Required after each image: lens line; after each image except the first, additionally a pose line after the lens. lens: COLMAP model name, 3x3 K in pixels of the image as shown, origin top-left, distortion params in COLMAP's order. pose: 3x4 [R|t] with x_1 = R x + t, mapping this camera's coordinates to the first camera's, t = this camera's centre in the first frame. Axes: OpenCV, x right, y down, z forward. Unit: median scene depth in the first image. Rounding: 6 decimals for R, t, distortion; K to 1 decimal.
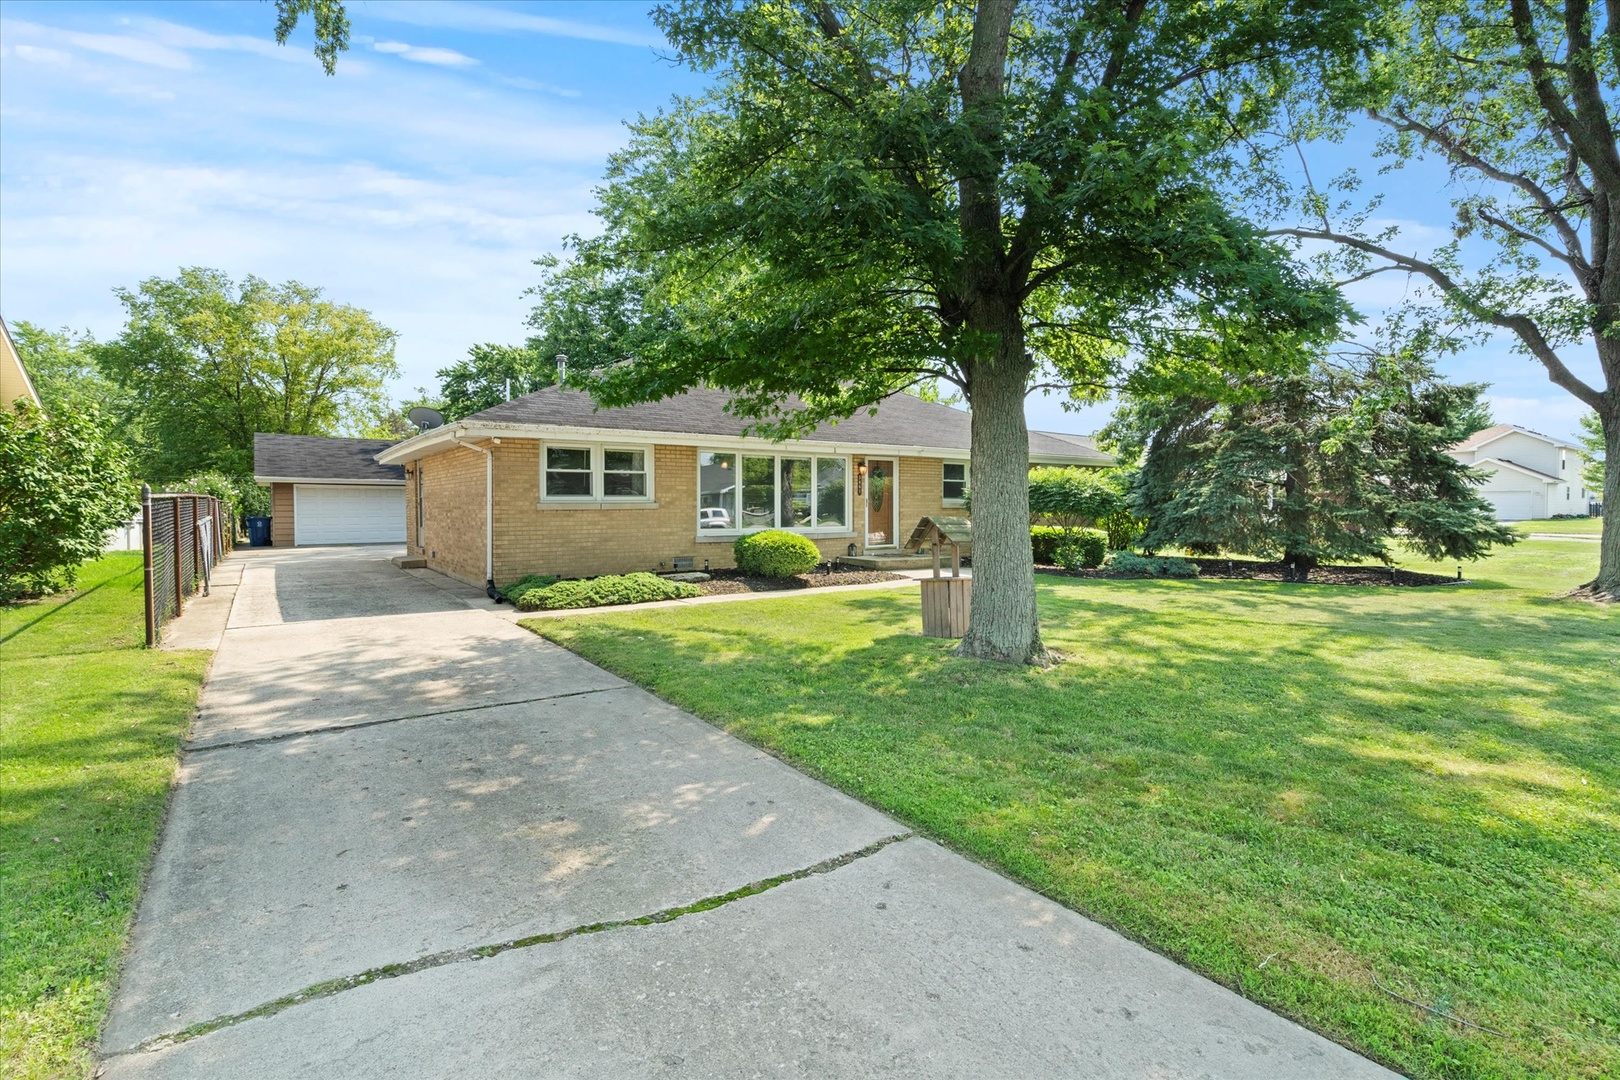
lens RADIAL K [[742.4, 0, 811.1], [0, 742.4, 531.9], [0, 0, 1]] dist [-0.000993, -0.000575]
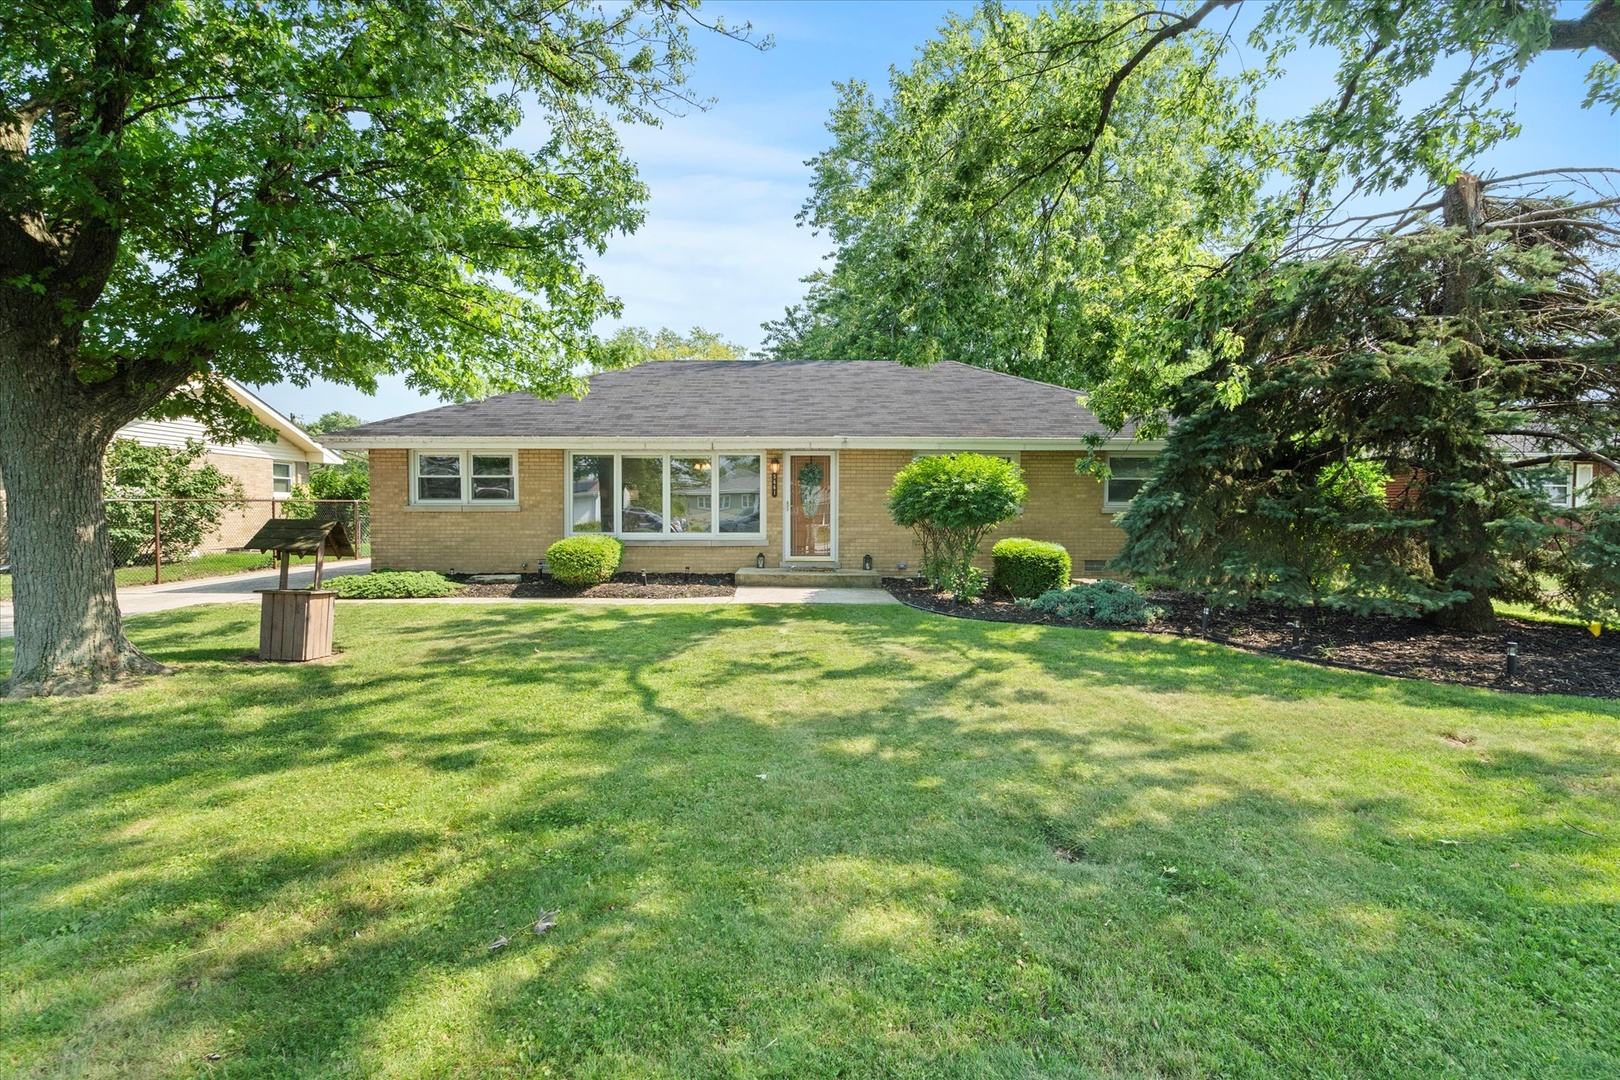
lens RADIAL K [[742.4, 0, 809.9], [0, 742.4, 533.4], [0, 0, 1]] dist [-0.000993, -0.000575]
pose [[0.783872, 0.023186, -0.620489, 0.744320], [-0.027611, 0.999616, 0.002472, -0.014778], [0.620308, 0.015194, 0.784211, 0.447838]]
